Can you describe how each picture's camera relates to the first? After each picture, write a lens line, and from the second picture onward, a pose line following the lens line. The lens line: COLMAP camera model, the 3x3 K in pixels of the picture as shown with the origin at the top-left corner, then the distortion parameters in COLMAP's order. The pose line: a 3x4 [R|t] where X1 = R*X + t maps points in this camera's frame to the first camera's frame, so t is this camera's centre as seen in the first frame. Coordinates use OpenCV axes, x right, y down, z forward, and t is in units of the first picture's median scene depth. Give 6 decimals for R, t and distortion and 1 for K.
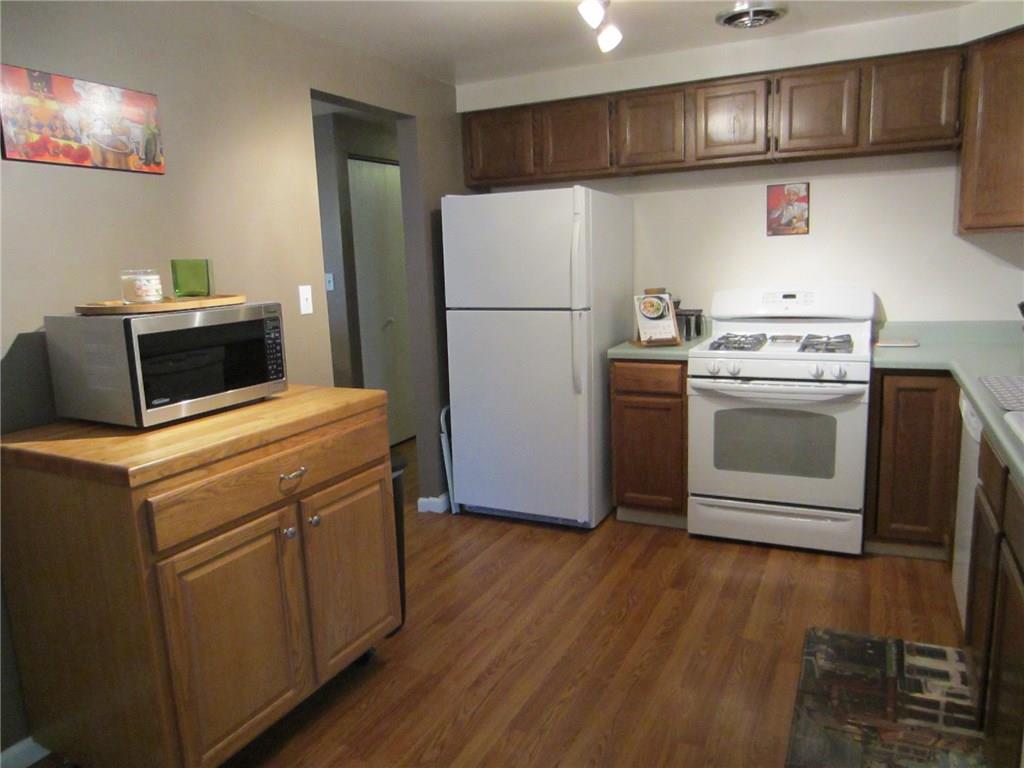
lens RADIAL K [[724.6, 0, 510.8], [0, 724.6, 383.7], [0, 0, 1]] dist [-0.034394, 0.009843]
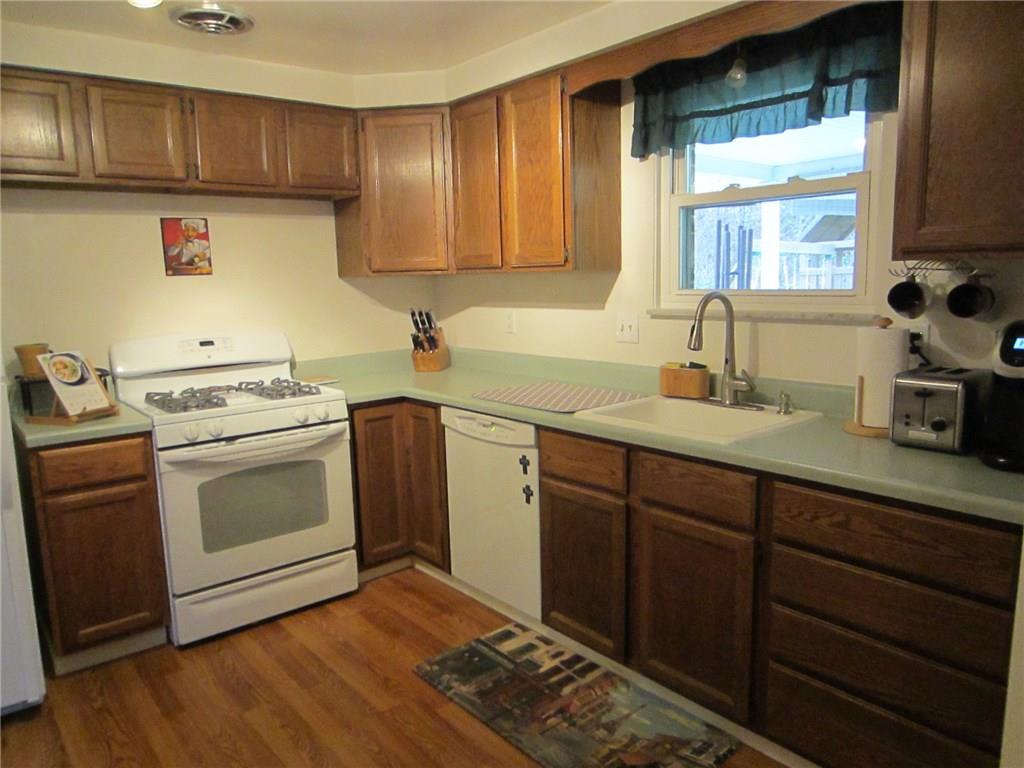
lens RADIAL K [[724.6, 0, 510.4], [0, 724.6, 384.6], [0, 0, 1]] dist [-0.034394, 0.009843]
pose [[0.414938, -0.107926, 0.903426, -0.297540], [0.166829, 0.985130, 0.041064, -0.048896], [-0.894424, 0.133679, 0.426773, 0.317802]]
